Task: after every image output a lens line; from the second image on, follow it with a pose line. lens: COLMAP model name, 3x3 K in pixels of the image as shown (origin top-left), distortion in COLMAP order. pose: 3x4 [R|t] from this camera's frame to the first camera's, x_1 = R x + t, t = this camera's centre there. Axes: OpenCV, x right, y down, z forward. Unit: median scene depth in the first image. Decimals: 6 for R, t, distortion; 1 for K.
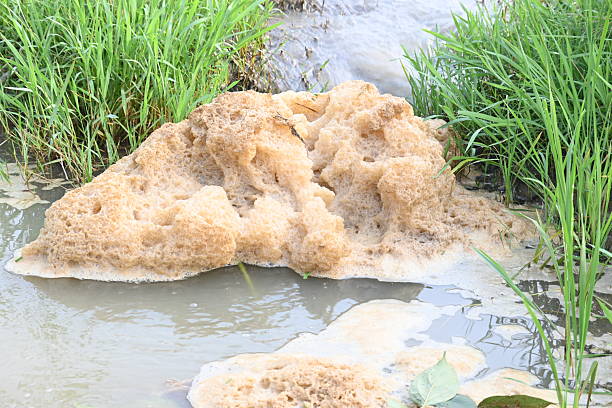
lens RADIAL K [[1383.1, 0, 286.6], [0, 1383.1, 193.7], [0, 0, 1]] dist [0.206281, 0.000000]
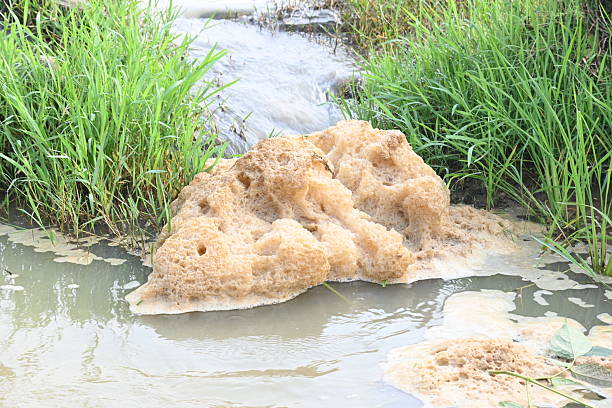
lens RADIAL K [[1383.1, 0, 305.5], [0, 1383.1, 200.6], [0, 0, 1]] dist [0.206281, 0.000000]
pose [[0.939501, -0.111242, 0.323979, -0.403227], [0.124388, 0.992030, -0.020086, 0.004479], [-0.319162, 0.059170, 0.945851, -0.090104]]
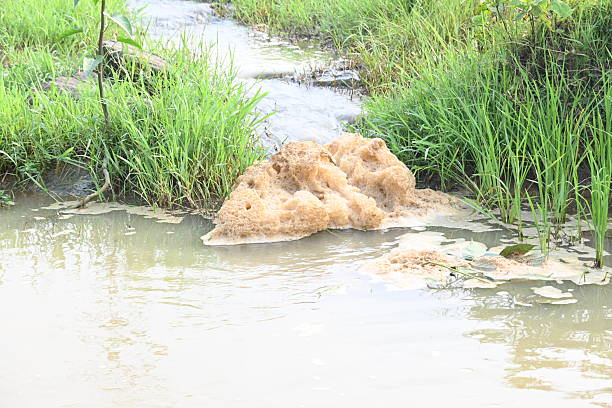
lens RADIAL K [[1383.1, 0, 306.9], [0, 1383.1, 204.6], [0, 0, 1]] dist [0.206281, 0.000000]
pose [[0.954643, -0.105085, 0.278593, -0.543400], [0.135377, 0.986535, -0.091773, 0.176430], [-0.265198, 0.125325, 0.956014, -0.706132]]
